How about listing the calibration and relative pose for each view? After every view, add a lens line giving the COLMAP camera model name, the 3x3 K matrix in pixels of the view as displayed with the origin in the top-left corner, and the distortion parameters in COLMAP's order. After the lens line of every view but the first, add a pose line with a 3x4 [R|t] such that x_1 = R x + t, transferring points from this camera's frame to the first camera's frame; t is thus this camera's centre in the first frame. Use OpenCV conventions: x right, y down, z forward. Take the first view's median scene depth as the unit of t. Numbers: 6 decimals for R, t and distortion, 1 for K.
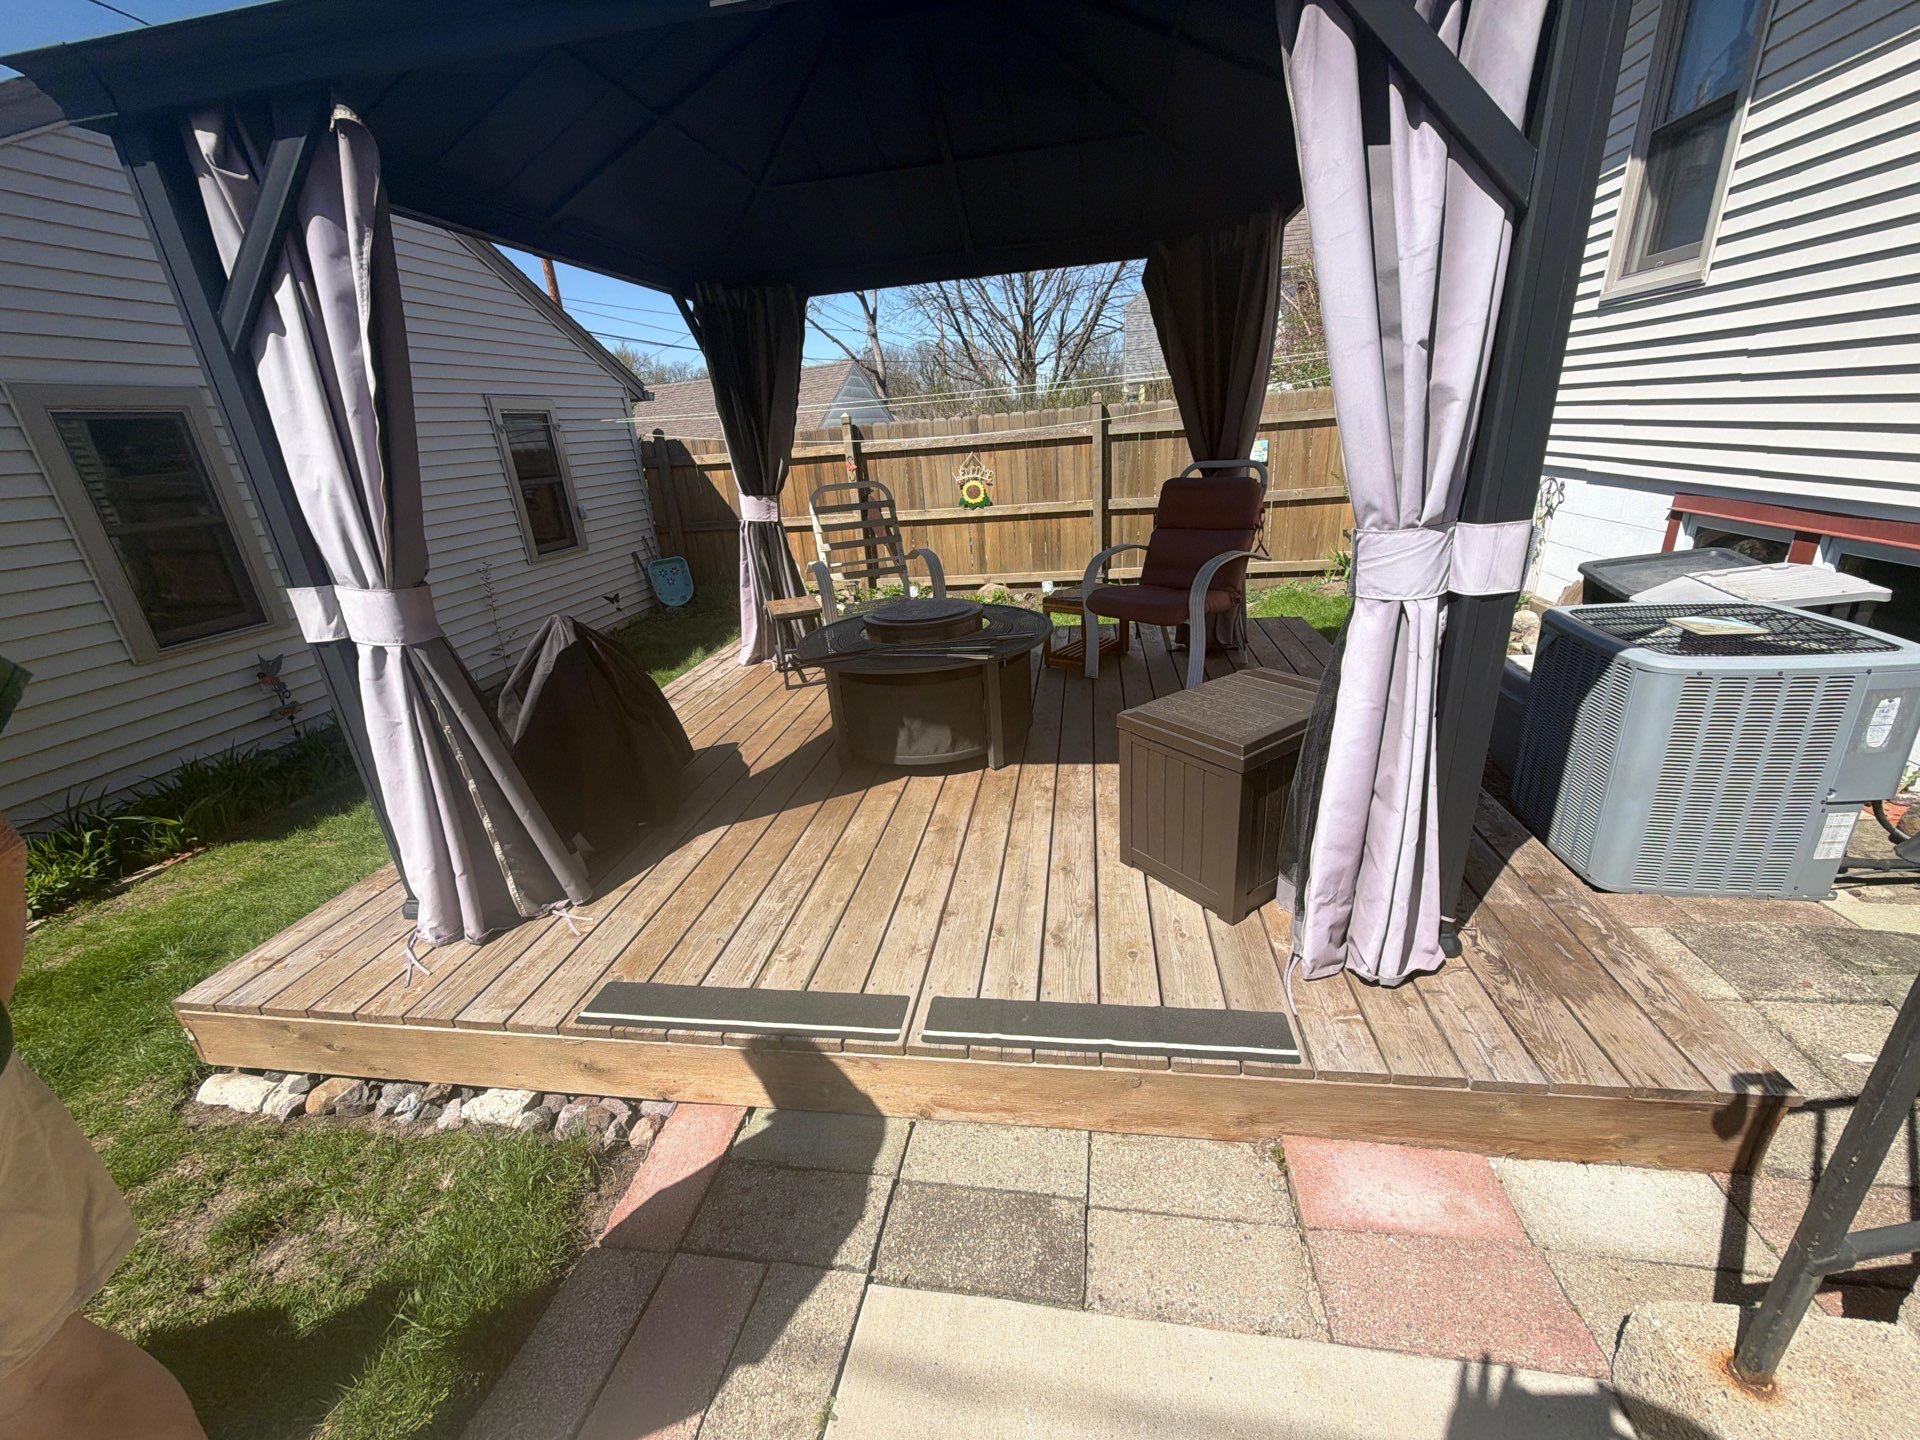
lens RADIAL K [[768.7, 0, 963.7], [0, 768.7, 723.6], [0, 0, 1]] dist [0.000136, -0.000190]
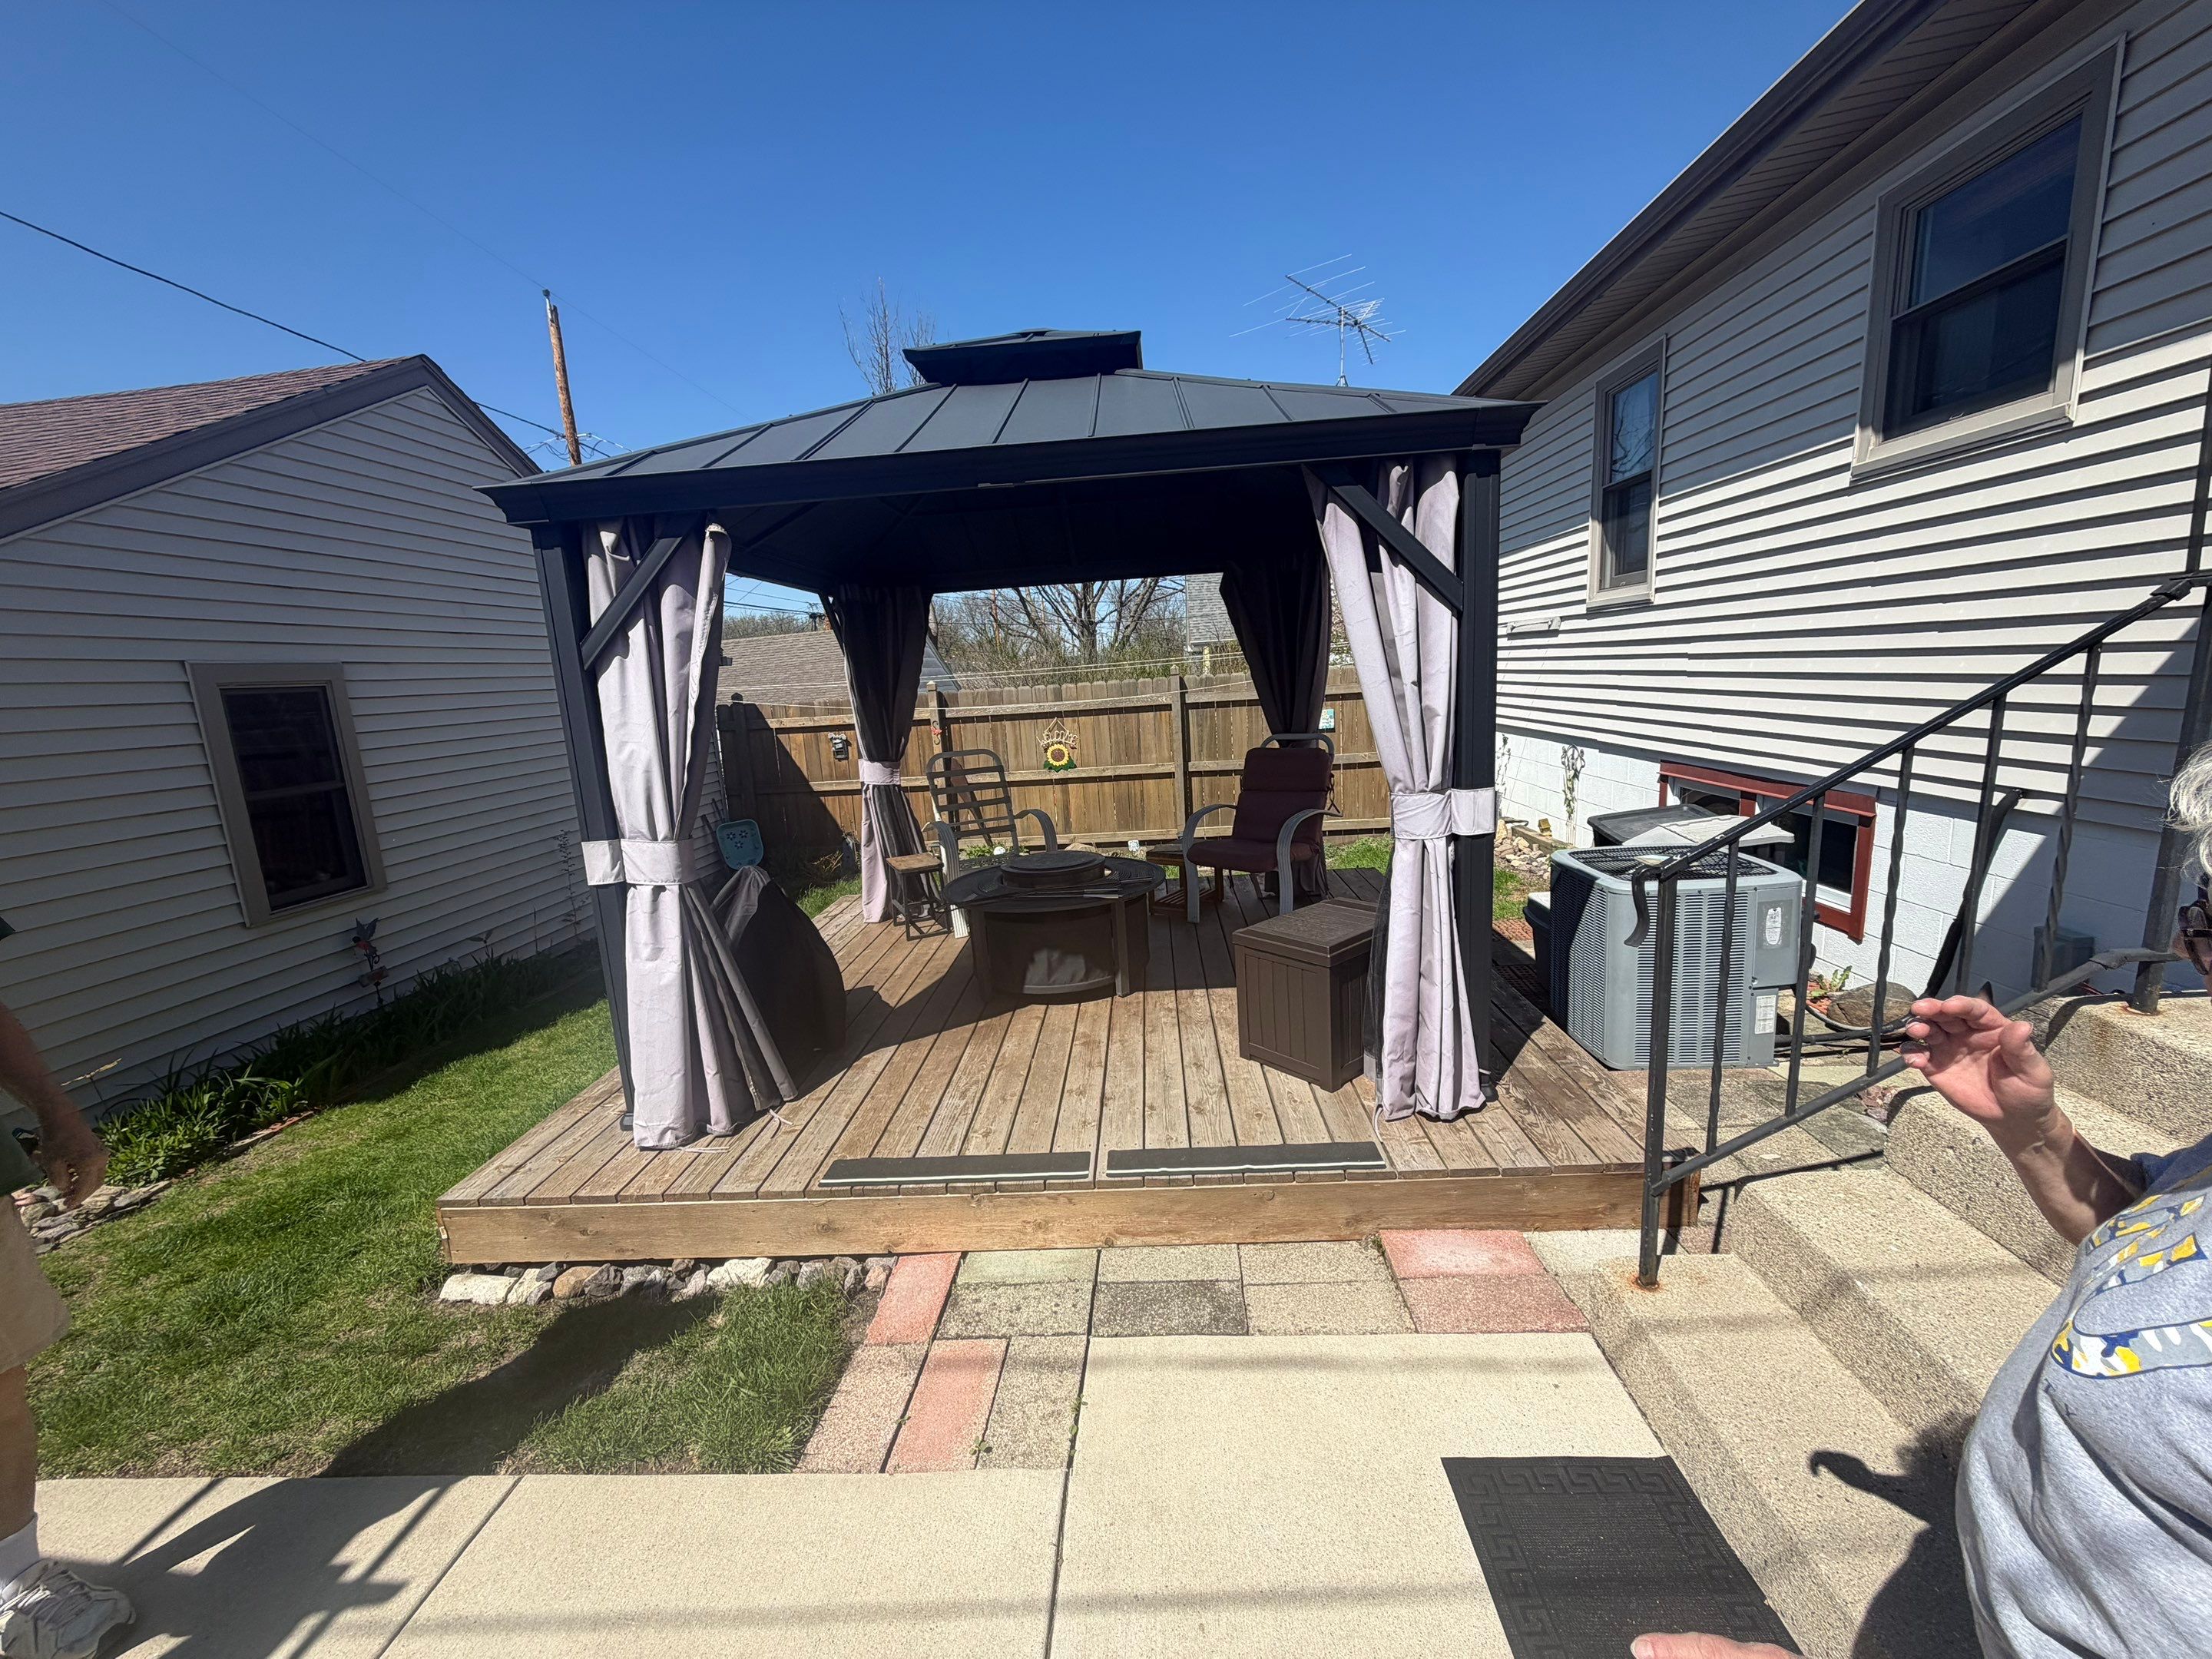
lens RADIAL K [[871.1, 0, 1110.9], [0, 871.1, 829.5], [0, 0, 1]] dist [0.001083, 0.000054]
pose [[0.994362, -0.008672, 0.105684, -0.162227], [0.029619, 0.979695, -0.198294, 0.105908], [-0.101819, 0.200307, 0.974428, -0.452517]]
